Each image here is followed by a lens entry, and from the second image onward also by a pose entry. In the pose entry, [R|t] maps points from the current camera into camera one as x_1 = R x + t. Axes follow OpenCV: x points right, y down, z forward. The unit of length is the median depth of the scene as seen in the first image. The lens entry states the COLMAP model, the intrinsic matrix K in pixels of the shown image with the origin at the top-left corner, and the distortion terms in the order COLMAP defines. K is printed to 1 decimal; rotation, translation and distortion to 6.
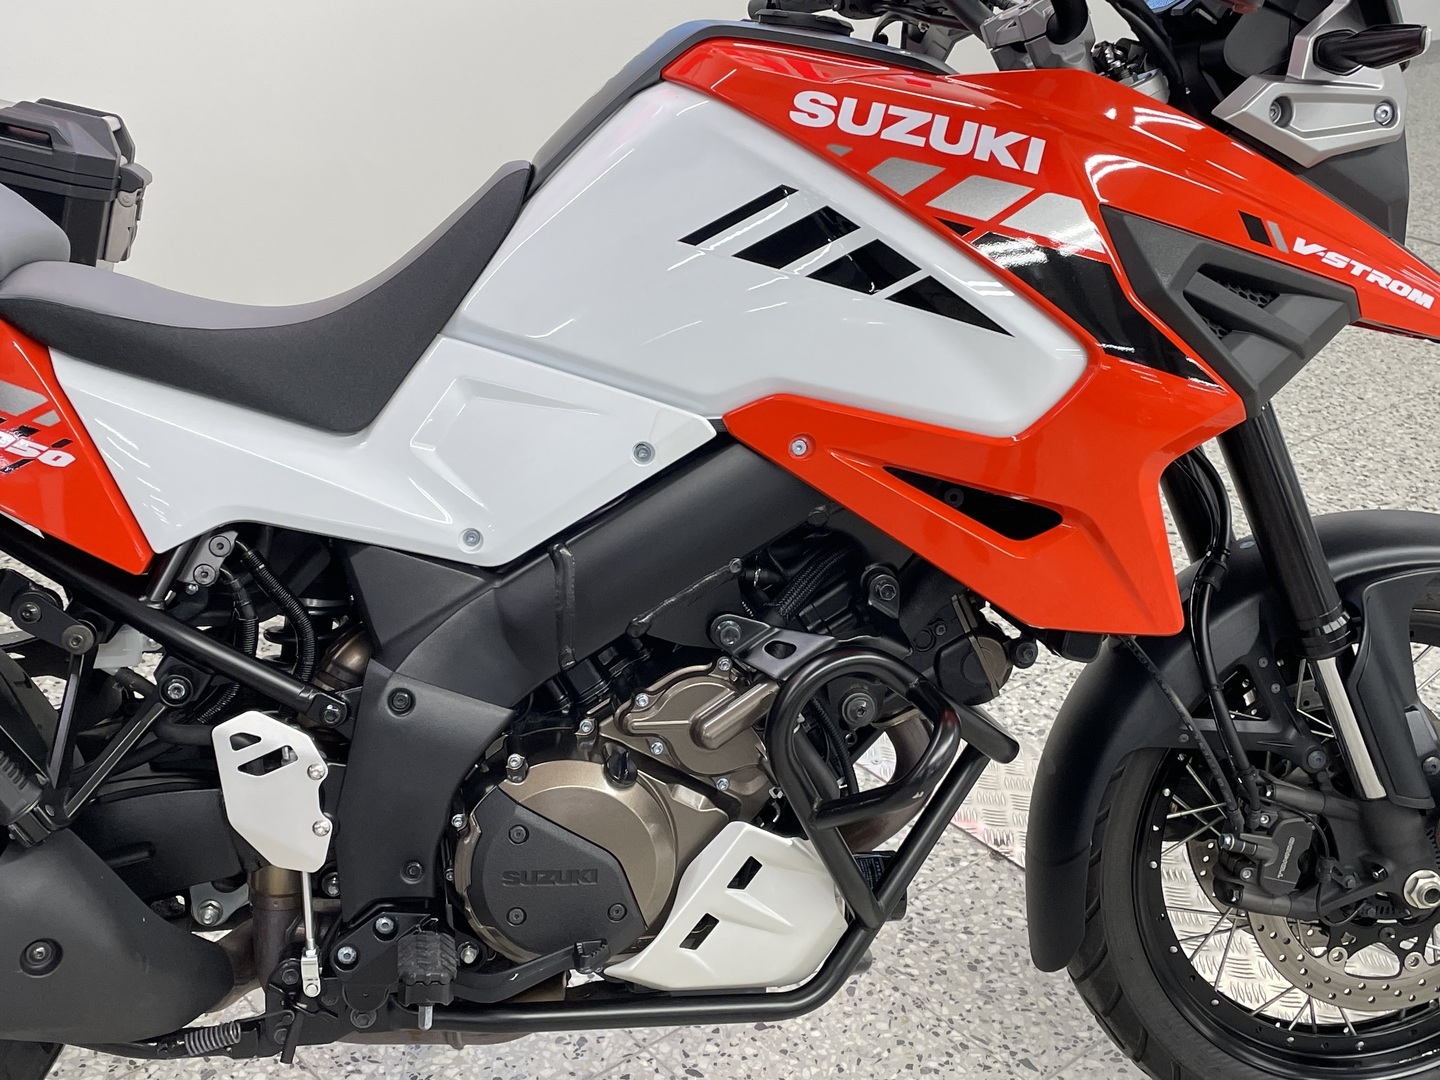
lens RADIAL K [[1667.6, 0, 694.3], [0, 1667.6, 512.8], [0, 0, 1]] dist [0.114338, -0.236877]
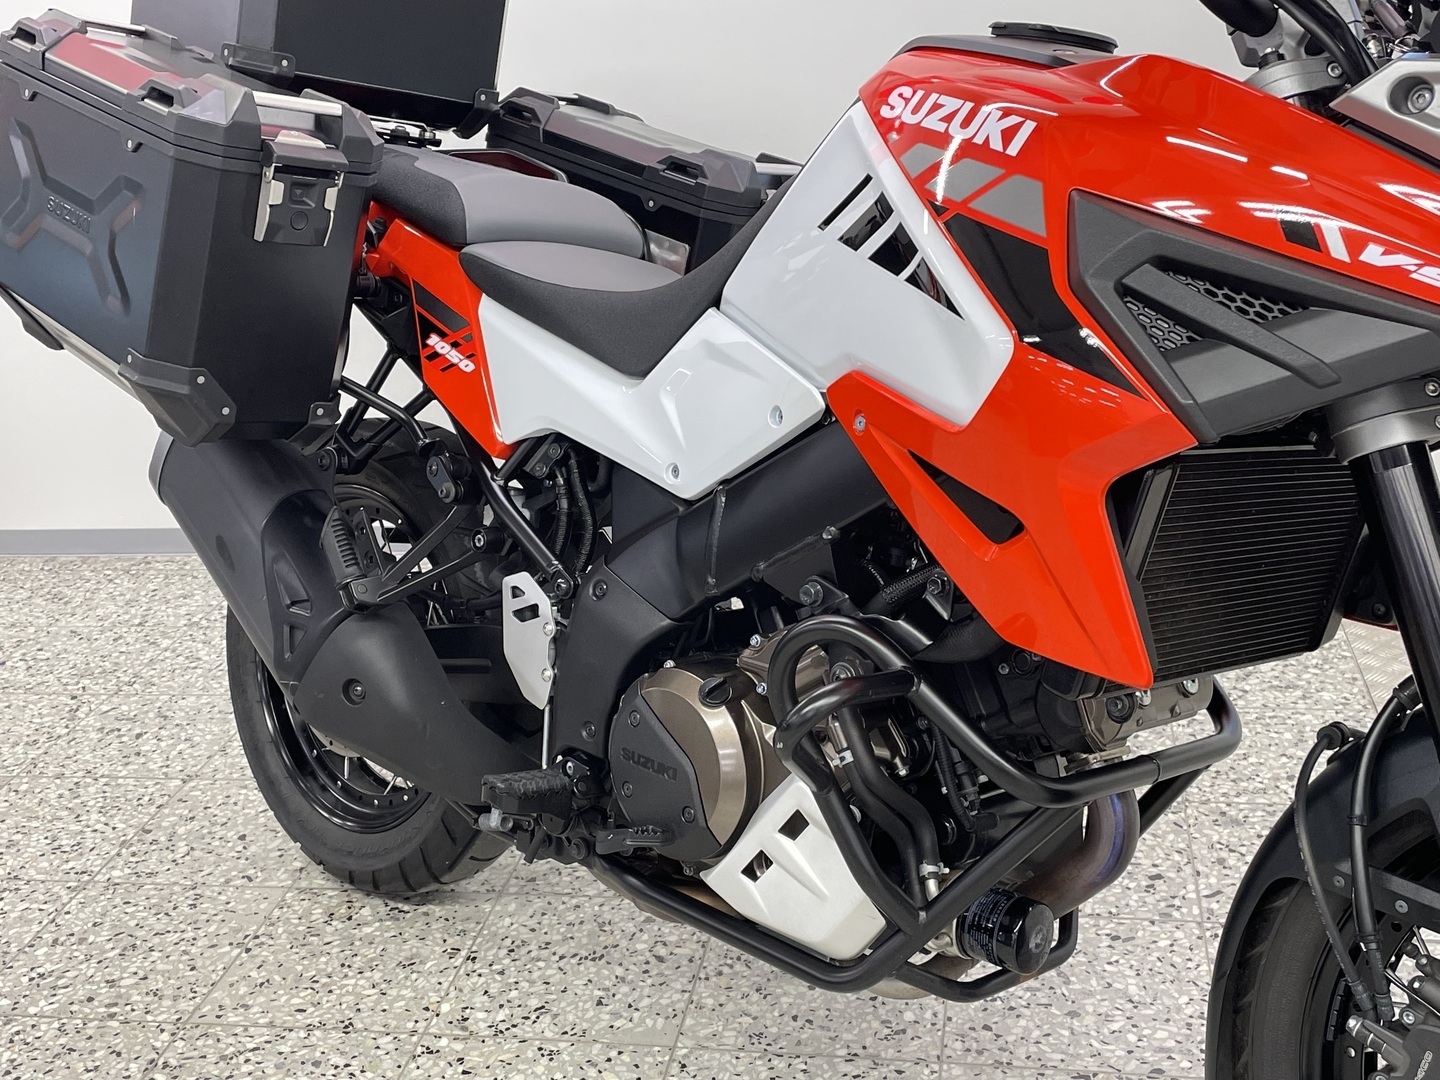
lens RADIAL K [[1681.6, 0, 708.0], [0, 1681.6, 535.9], [0, 0, 1]] dist [0.069857, -0.069915]
pose [[0.601054, 0.159554, -0.783120, 0.839970], [-0.230000, 0.972949, 0.021702, 0.028306], [0.765398, 0.167073, 0.621492, 0.279766]]
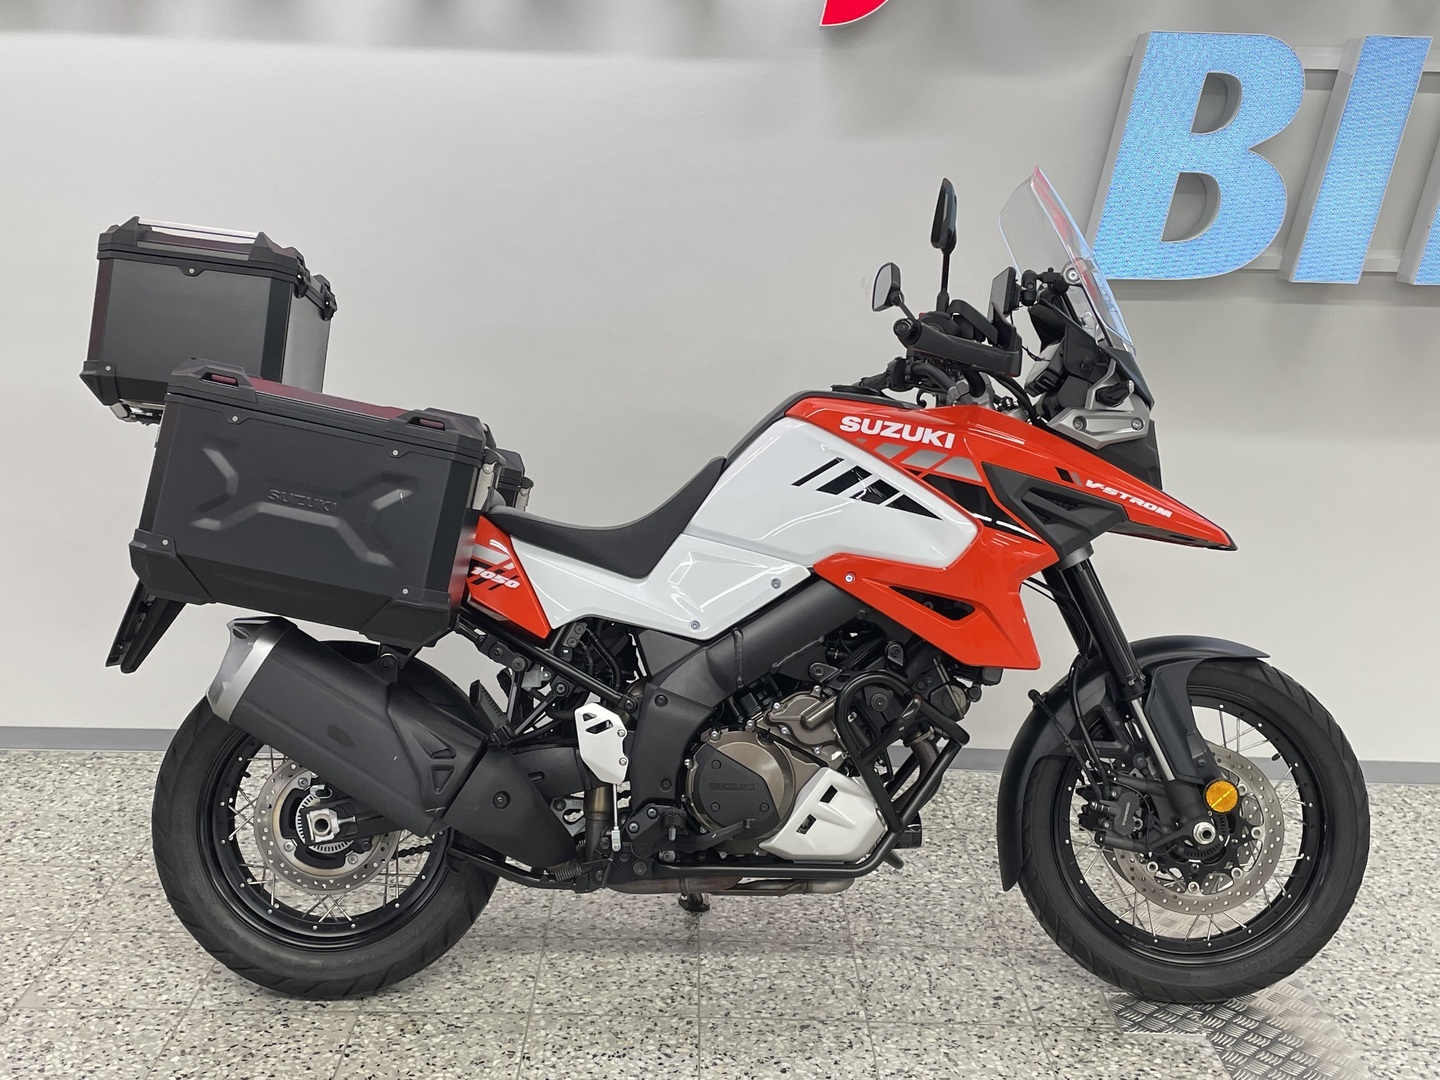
lens RADIAL K [[1692.3, 0, 721.1], [0, 1692.3, 536.3], [0, 0, 1]] dist [0.081297, -0.057453]
pose [[0.993040, -0.021031, -0.115884, 0.150324], [-0.006711, 0.972226, -0.233949, 0.408557], [0.117586, 0.233098, 0.965318, -1.092190]]
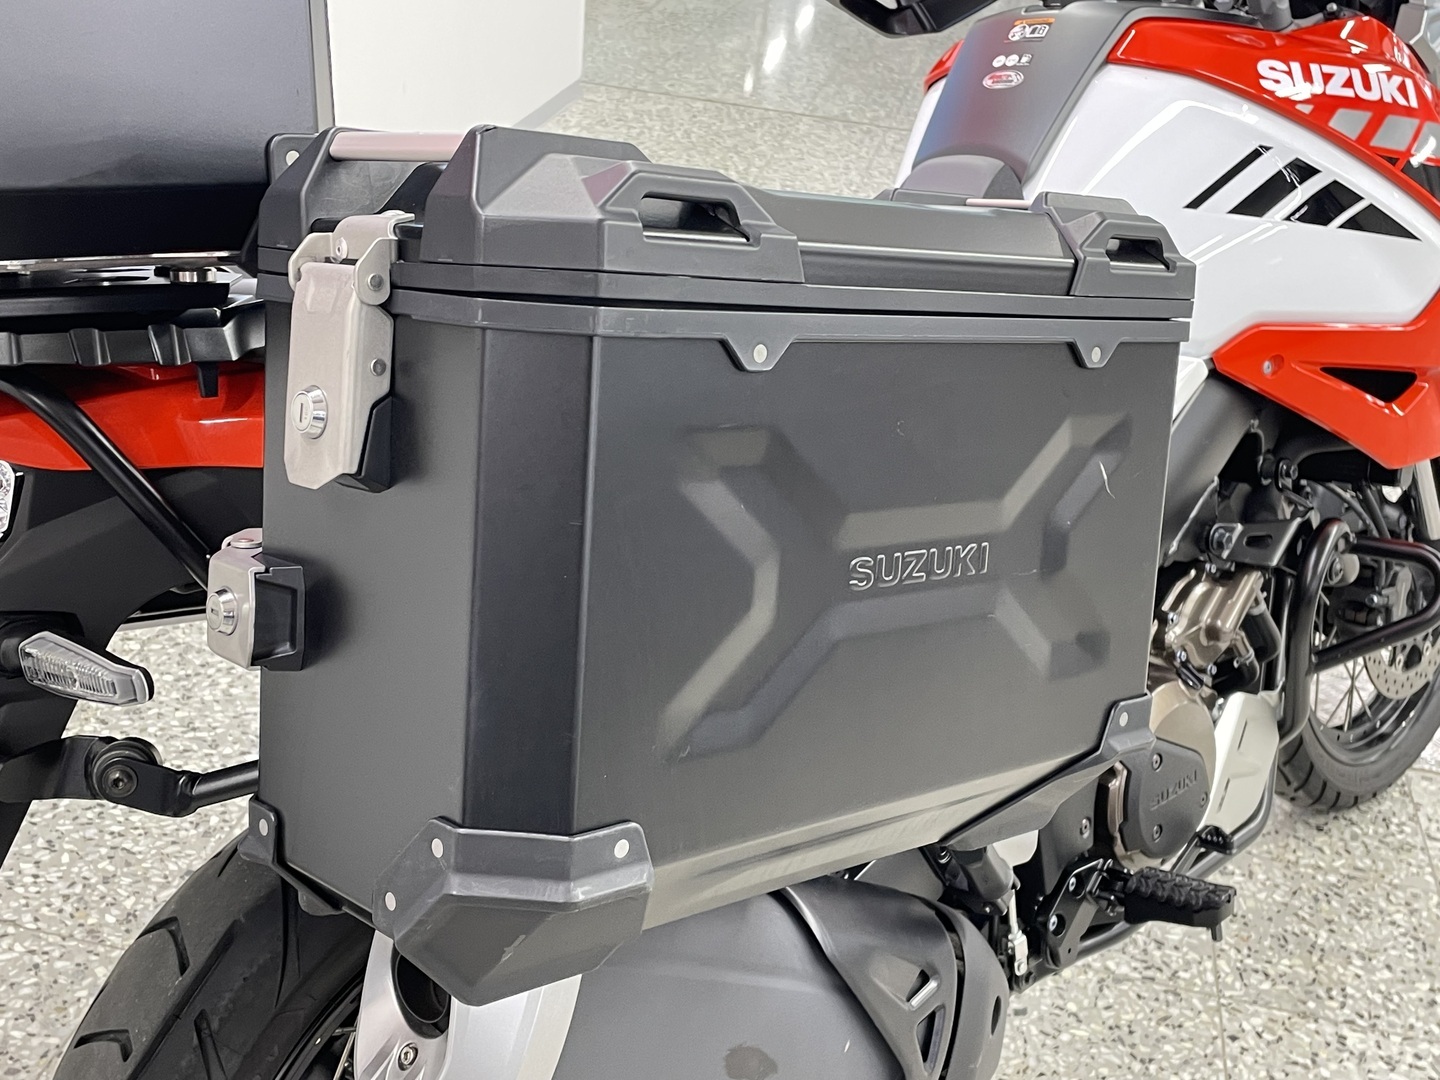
lens RADIAL K [[1688.8, 0, 720.0], [0, 1688.8, 540.0], [0, 0, 1]] dist [0.085148, -0.158563]
pose [[0.802981, -0.265590, 0.533557, -0.903113], [0.217300, 0.964062, 0.152857, -0.186489], [-0.554979, -0.006800, 0.831837, 0.224745]]
